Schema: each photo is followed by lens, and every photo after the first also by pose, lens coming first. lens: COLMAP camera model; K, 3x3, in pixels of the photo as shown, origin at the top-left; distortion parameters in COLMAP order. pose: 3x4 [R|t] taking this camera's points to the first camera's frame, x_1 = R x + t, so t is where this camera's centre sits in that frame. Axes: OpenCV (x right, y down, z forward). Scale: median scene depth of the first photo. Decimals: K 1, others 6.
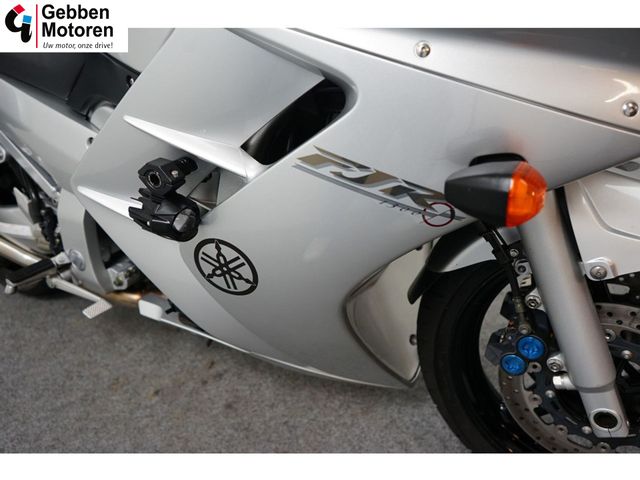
lens RADIAL K [[521.5, 0, 320.0], [0, 521.5, 240.0], [0, 0, 1]] dist [0.002646, 0.004918]
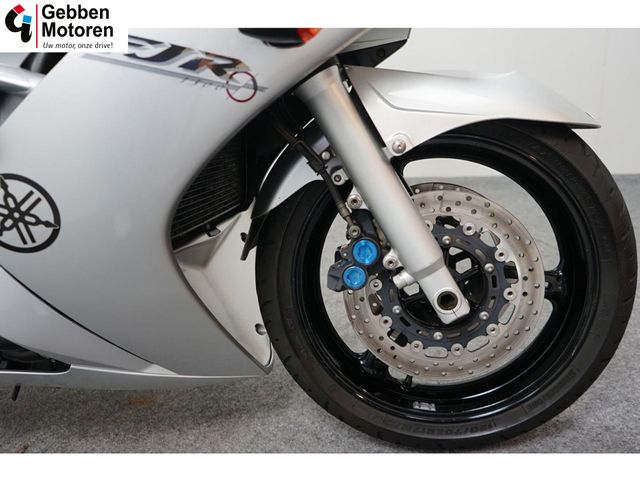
lens RADIAL K [[521.5, 0, 320.0], [0, 521.5, 240.0], [0, 0, 1]] dist [0.002646, 0.004918]
pose [[0.931382, -0.149171, 0.332077, -0.010334], [0.235758, 0.942222, -0.237984, 0.420348], [-0.277390, 0.299944, 0.912737, 0.099246]]
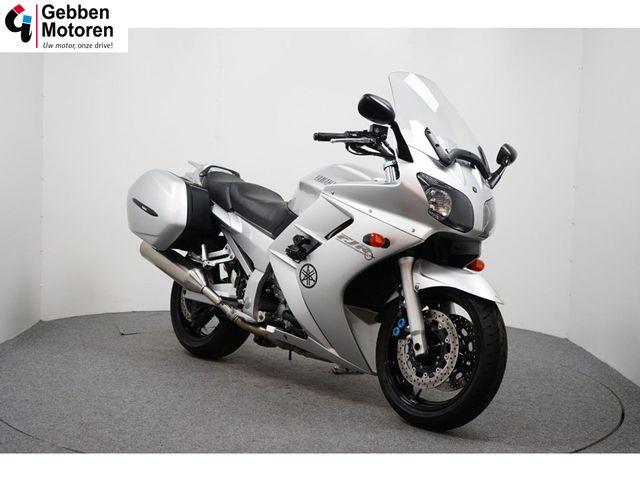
lens RADIAL K [[945.4, 0, 320.0], [0, 945.4, 240.0], [0, 0, 1]] dist [0.002112, 0.009557]
pose [[0.929253, 0.172086, -0.326918, 1.639096], [-0.319821, 0.817679, -0.478661, 2.493791], [0.184943, 0.549352, 0.814867, -3.563384]]
